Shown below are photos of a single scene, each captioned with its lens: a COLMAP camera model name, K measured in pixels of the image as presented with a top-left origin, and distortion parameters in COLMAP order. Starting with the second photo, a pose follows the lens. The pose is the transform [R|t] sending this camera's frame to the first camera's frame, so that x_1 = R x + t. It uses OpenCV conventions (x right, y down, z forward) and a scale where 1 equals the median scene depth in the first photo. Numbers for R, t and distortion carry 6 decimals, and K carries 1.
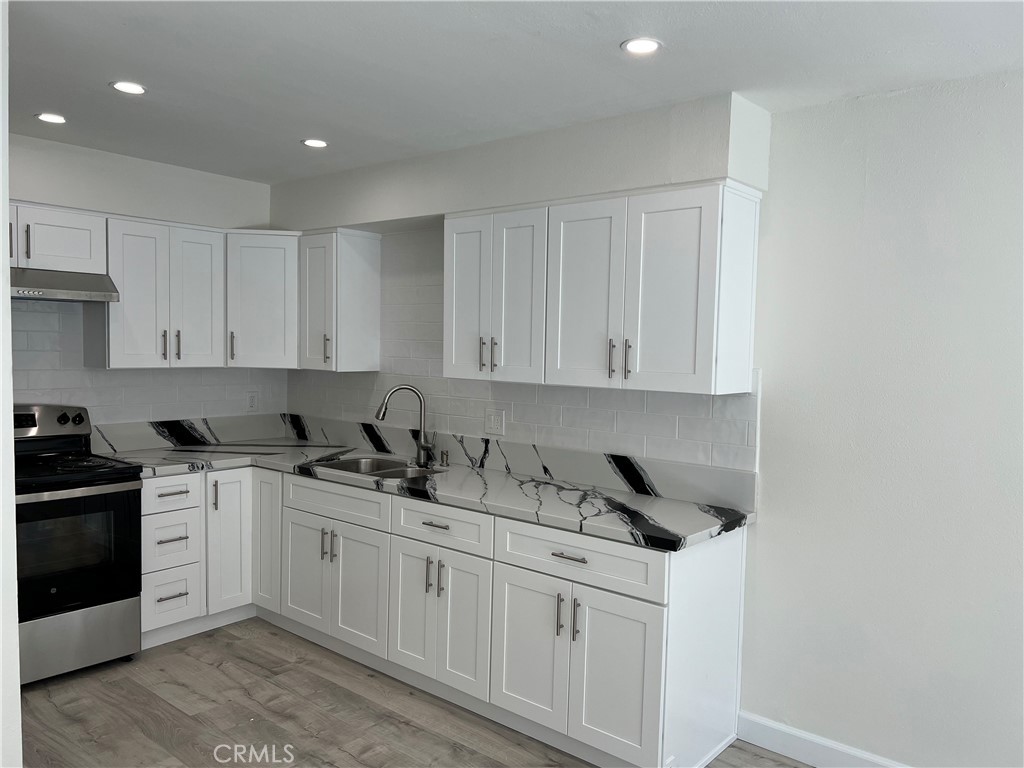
lens RADIAL K [[772.5, 0, 518.5], [0, 772.5, 395.2], [0, 0, 1]] dist [0.065714, -0.070301]
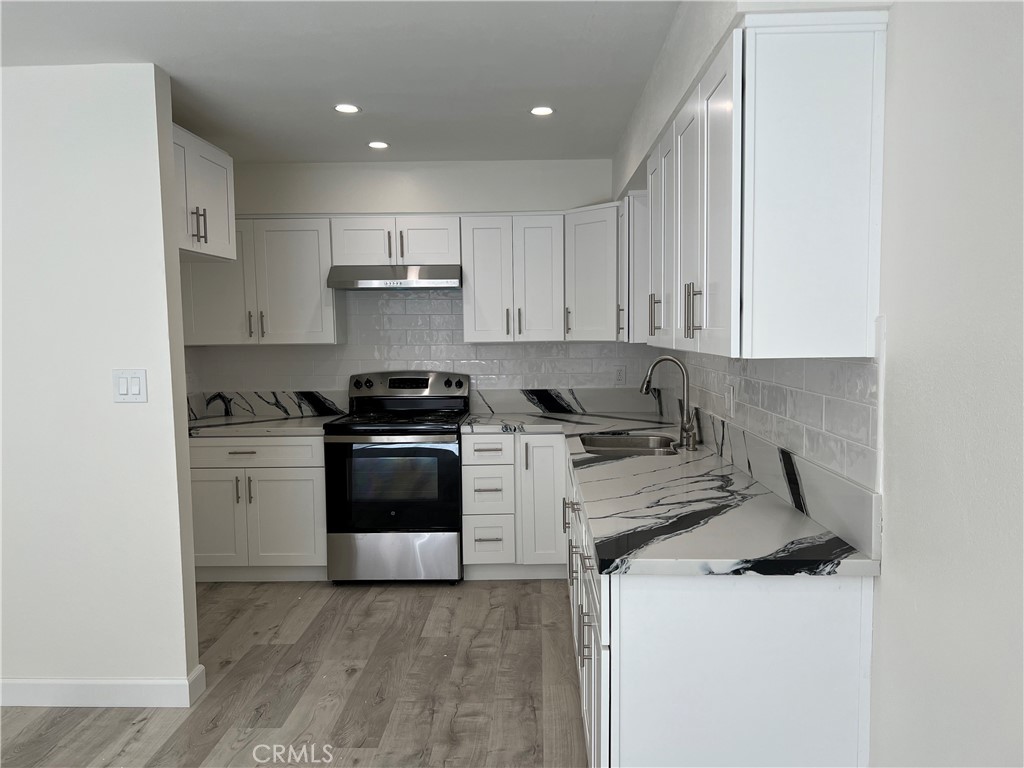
lens RADIAL K [[772.5, 0, 519.8], [0, 772.5, 388.0], [0, 0, 1]] dist [0.065714, -0.070301]
pose [[0.623255, 0.030481, -0.781424, 0.466198], [-0.025281, 0.999503, 0.018824, 0.011889], [0.781610, 0.008024, 0.623716, 0.323064]]
